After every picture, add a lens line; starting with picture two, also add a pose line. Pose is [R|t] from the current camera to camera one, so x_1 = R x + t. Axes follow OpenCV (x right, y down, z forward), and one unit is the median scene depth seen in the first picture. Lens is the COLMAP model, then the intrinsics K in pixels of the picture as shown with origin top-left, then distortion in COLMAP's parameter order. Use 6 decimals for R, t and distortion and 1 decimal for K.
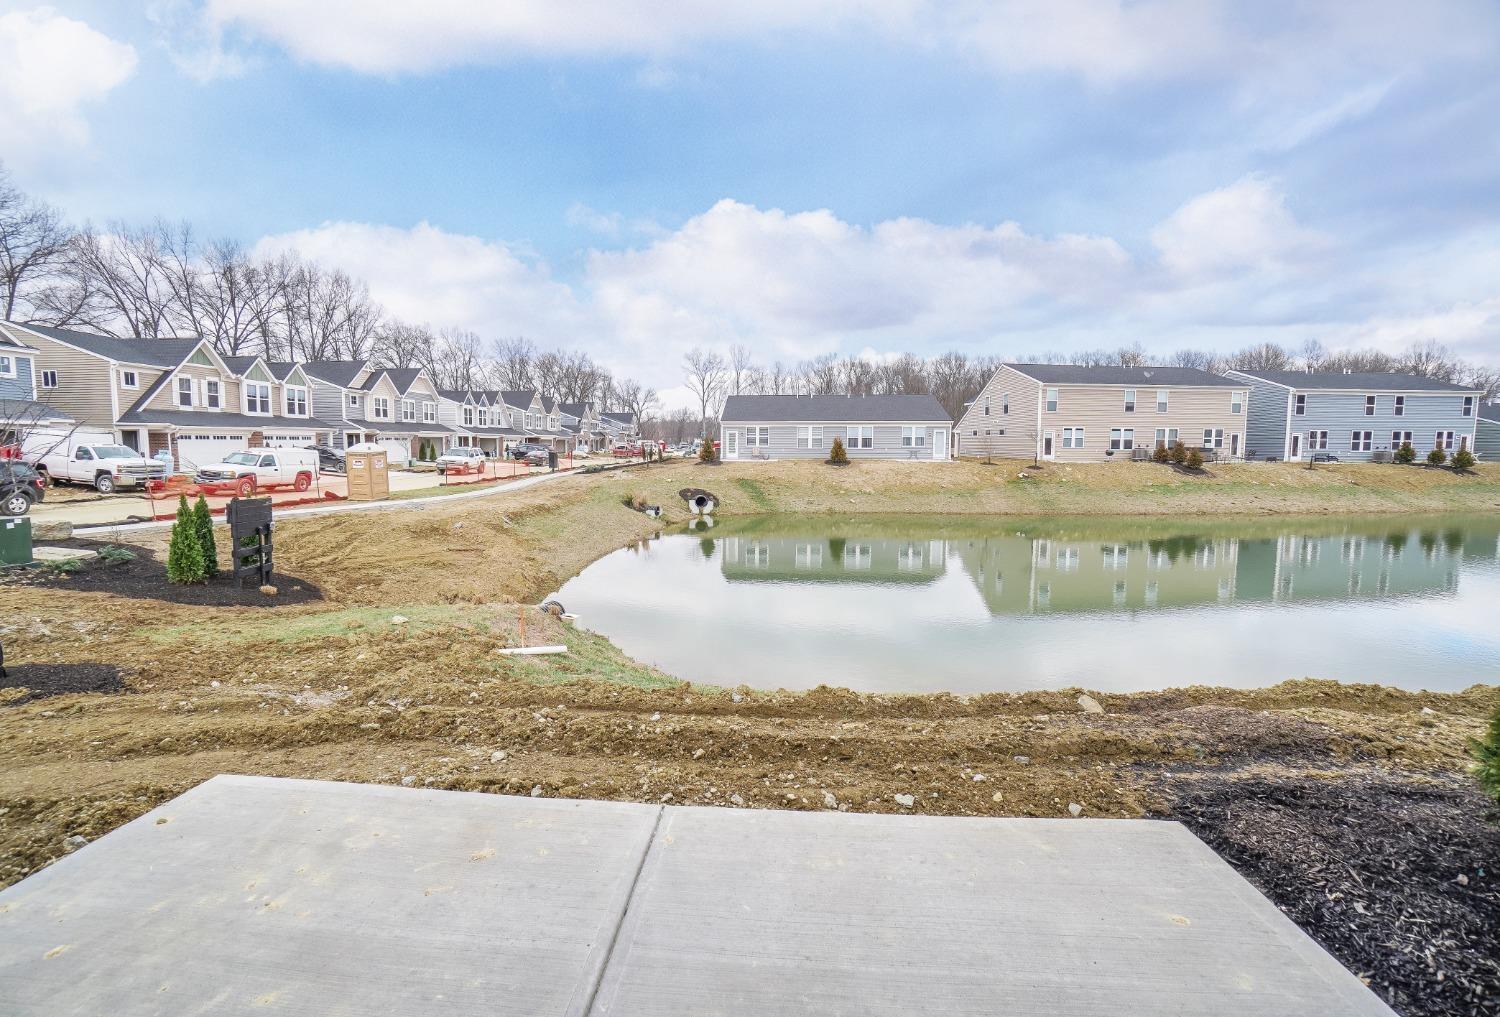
lens RADIAL K [[655.5, 0, 732.6], [0, 655.5, 498.4], [0, 0, 1]] dist [-0.040670, 0.007002]
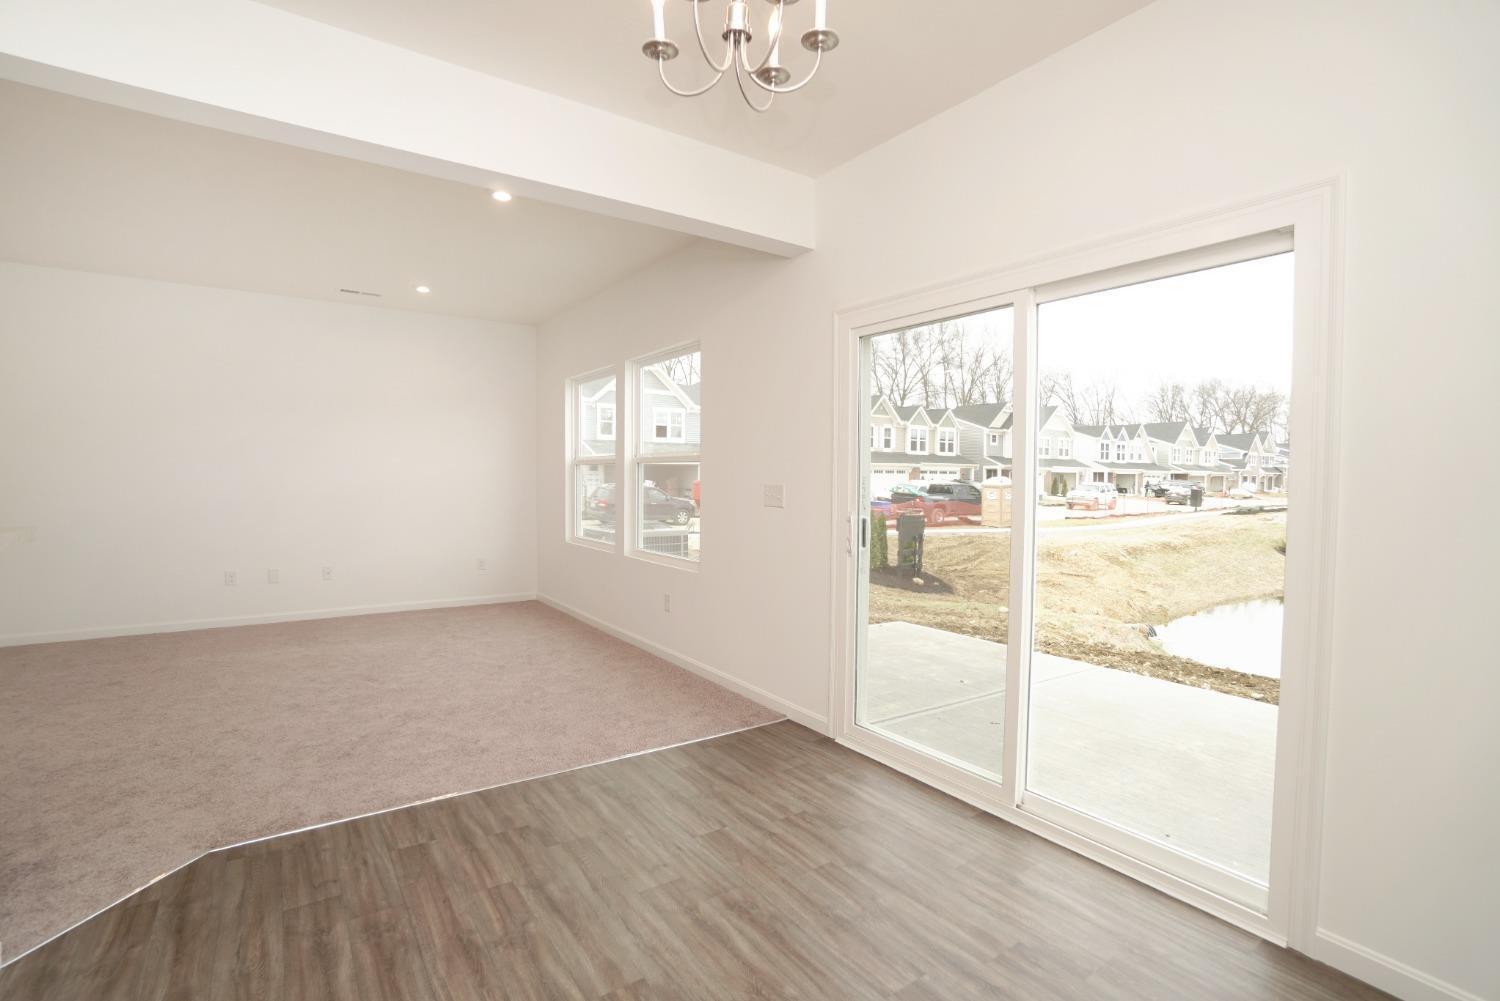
lens RADIAL K [[700.3, 0, 702.4], [0, 700.3, 490.2], [0, 0, 1]] dist [-0.008932, -0.000167]
pose [[0.599764, 0.021338, -0.799893, 0.079819], [-0.076435, 0.996601, -0.030726, 0.011347], [0.796518, 0.079568, 0.599356, -0.115553]]
